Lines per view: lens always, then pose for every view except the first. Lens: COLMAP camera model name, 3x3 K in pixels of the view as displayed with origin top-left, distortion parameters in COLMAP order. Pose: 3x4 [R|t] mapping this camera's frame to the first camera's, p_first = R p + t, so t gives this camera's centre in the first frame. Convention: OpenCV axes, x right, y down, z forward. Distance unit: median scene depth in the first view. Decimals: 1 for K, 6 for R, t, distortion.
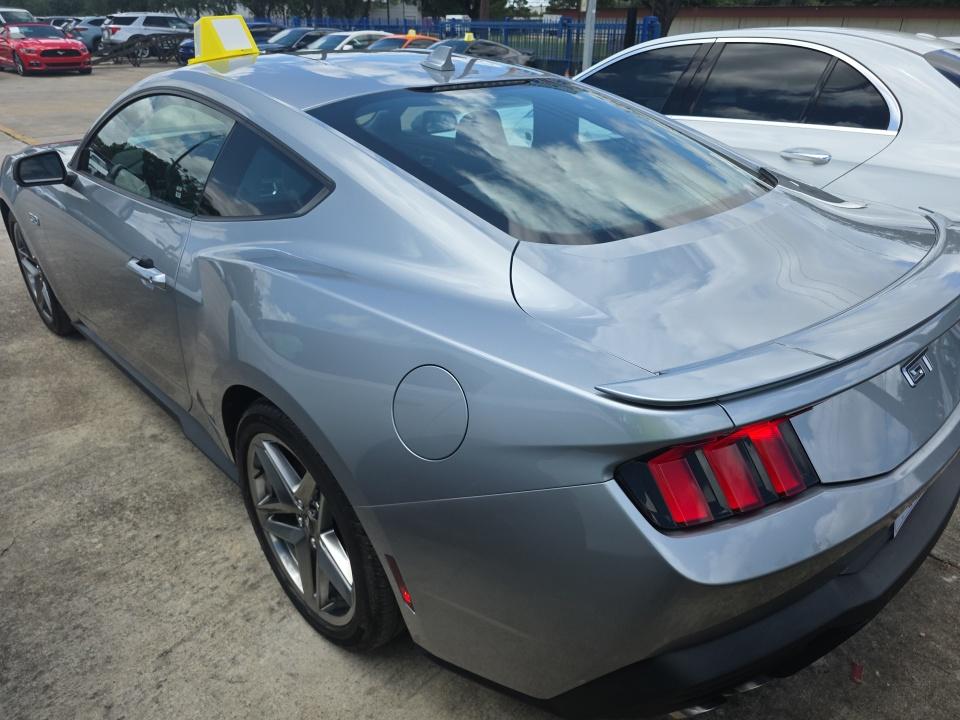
lens RADIAL K [[648.0, 0, 480.0], [0, 648.0, 360.0], [0, 0, 1]] dist [0.035033, -0.038357]
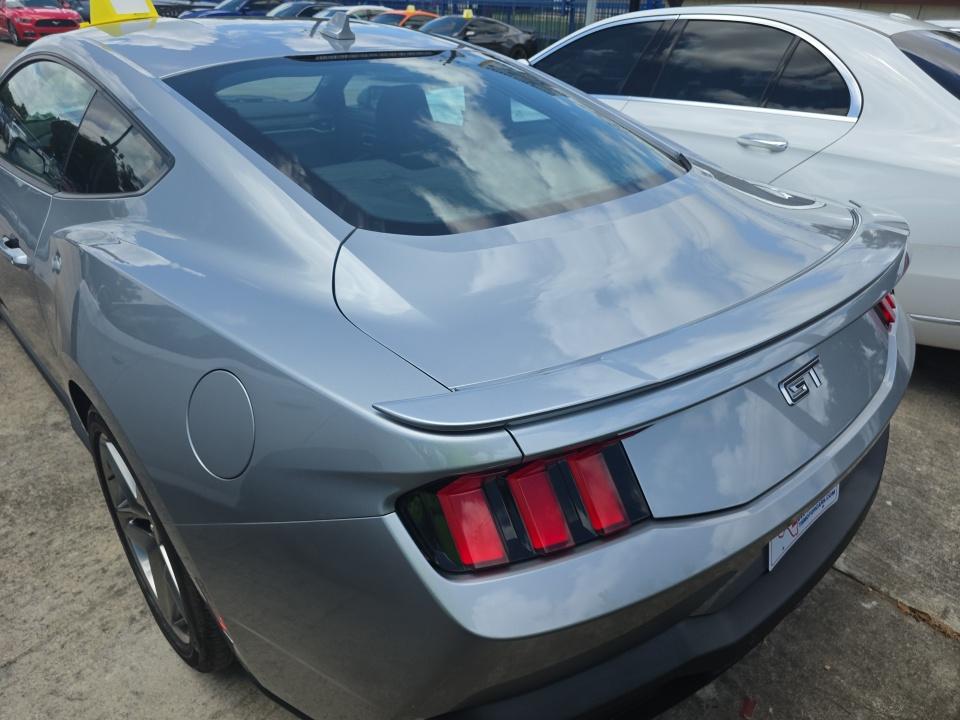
lens RADIAL K [[650.1, 0, 479.5], [0, 650.1, 357.0], [0, 0, 1]] dist [0.029290, -0.034177]
pose [[0.999677, 0.024094, -0.008145, 0.169195], [-0.023914, 0.999482, 0.021556, -0.022731], [0.008660, -0.021355, 0.999734, 0.076296]]
